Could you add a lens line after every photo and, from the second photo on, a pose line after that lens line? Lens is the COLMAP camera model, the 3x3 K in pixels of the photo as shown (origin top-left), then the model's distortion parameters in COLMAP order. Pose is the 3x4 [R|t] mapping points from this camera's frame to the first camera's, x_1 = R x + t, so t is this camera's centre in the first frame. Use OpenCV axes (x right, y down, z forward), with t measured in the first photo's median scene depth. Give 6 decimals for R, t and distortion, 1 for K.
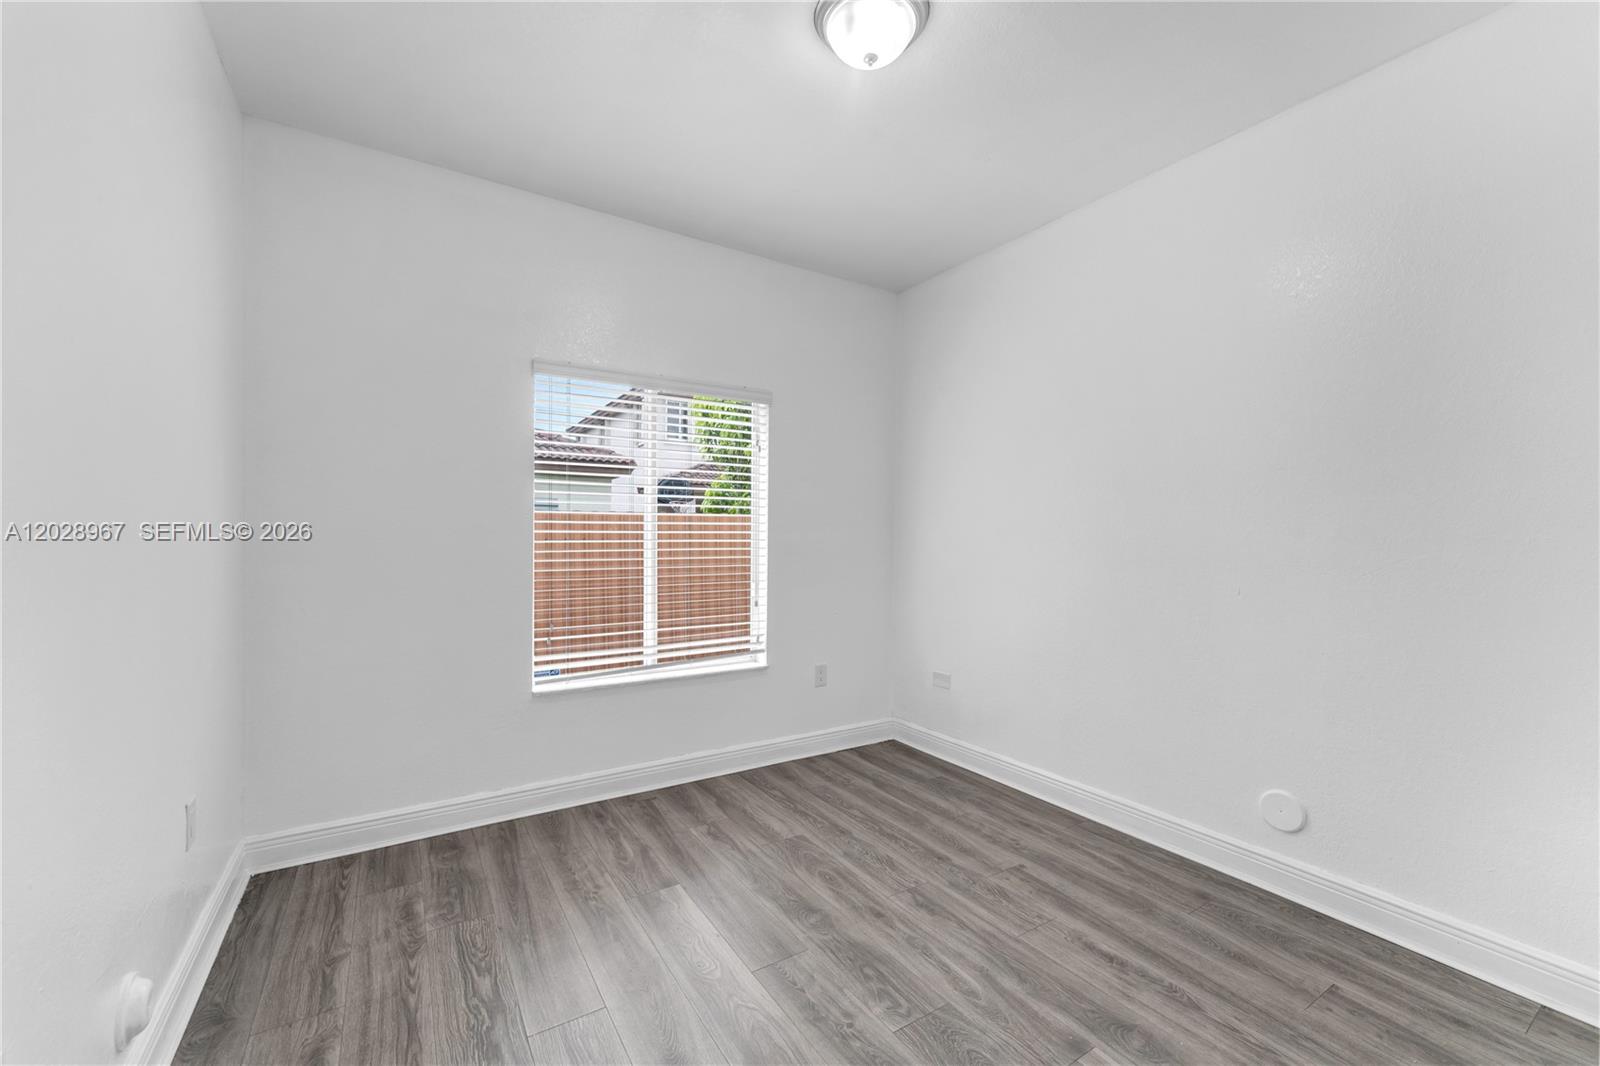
lens RADIAL K [[651.8, 0, 794.2], [0, 651.8, 533.9], [0, 0, 1]] dist [0.002115, 0.000226]
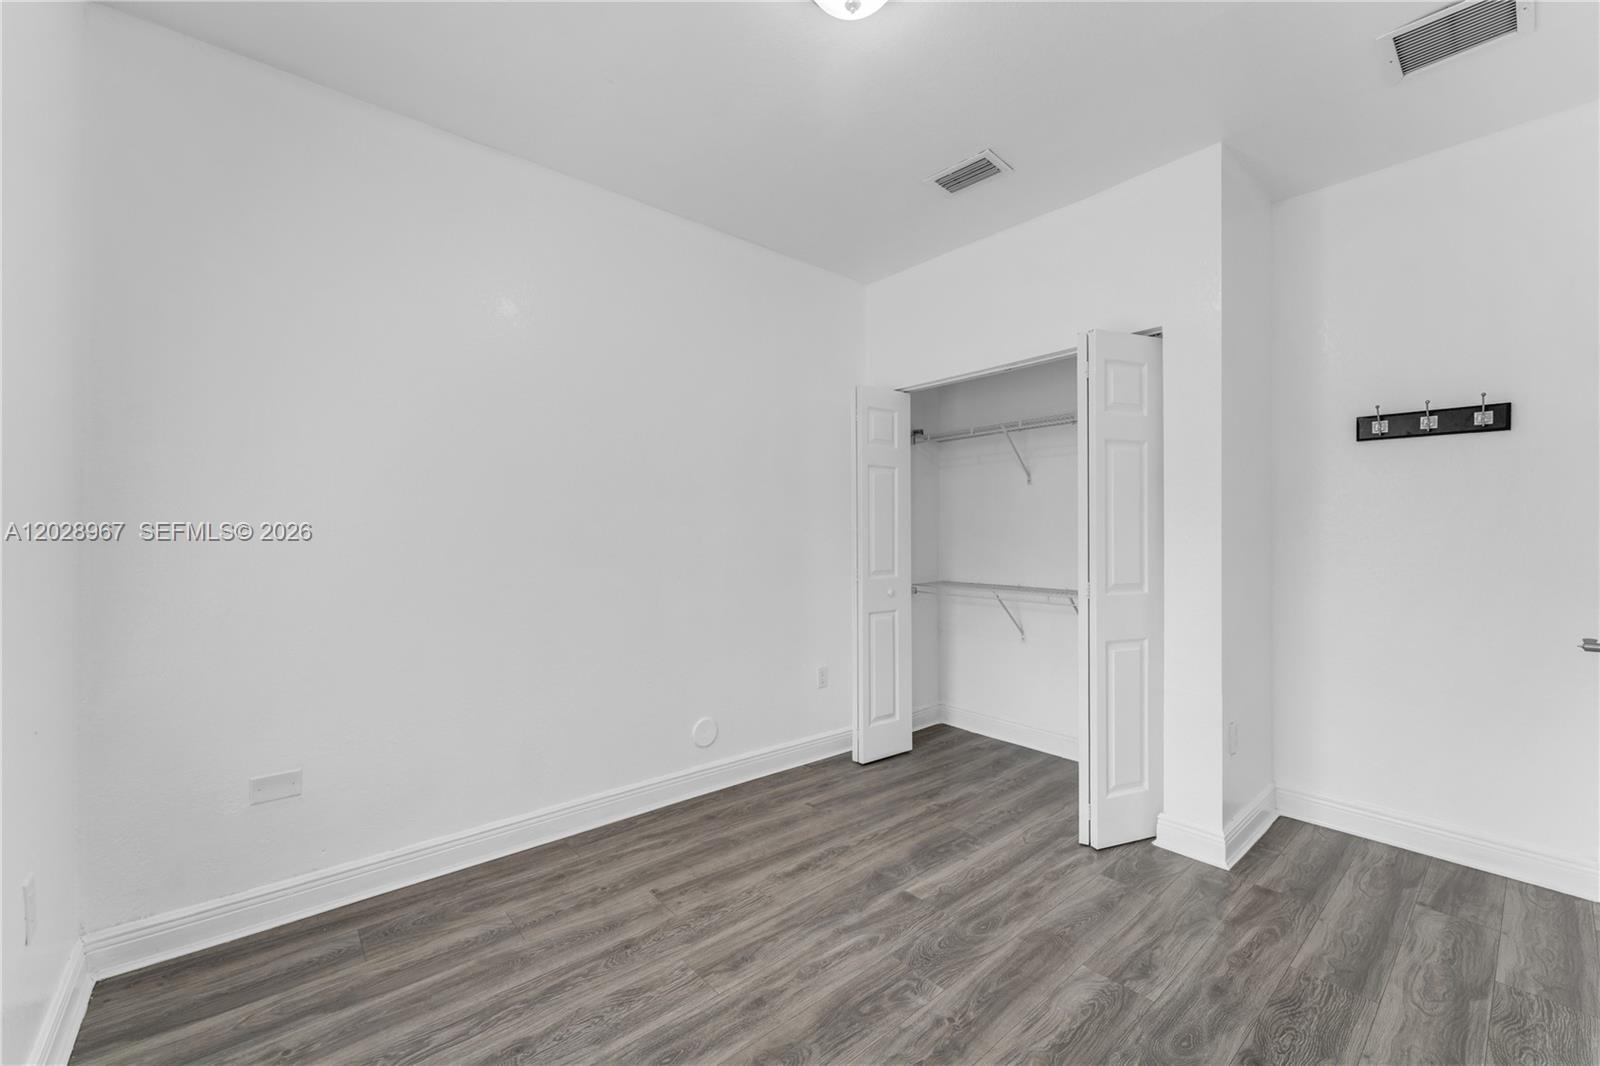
lens RADIAL K [[651.8, 0, 792.4], [0, 651.8, 532.5], [0, 0, 1]] dist [0.002115, 0.000226]
pose [[-0.154904, -0.001688, 0.987928, -0.630327], [-0.006192, 0.999981, 0.000738, 0.000435], [-0.987910, -0.006003, -0.154912, 1.014645]]
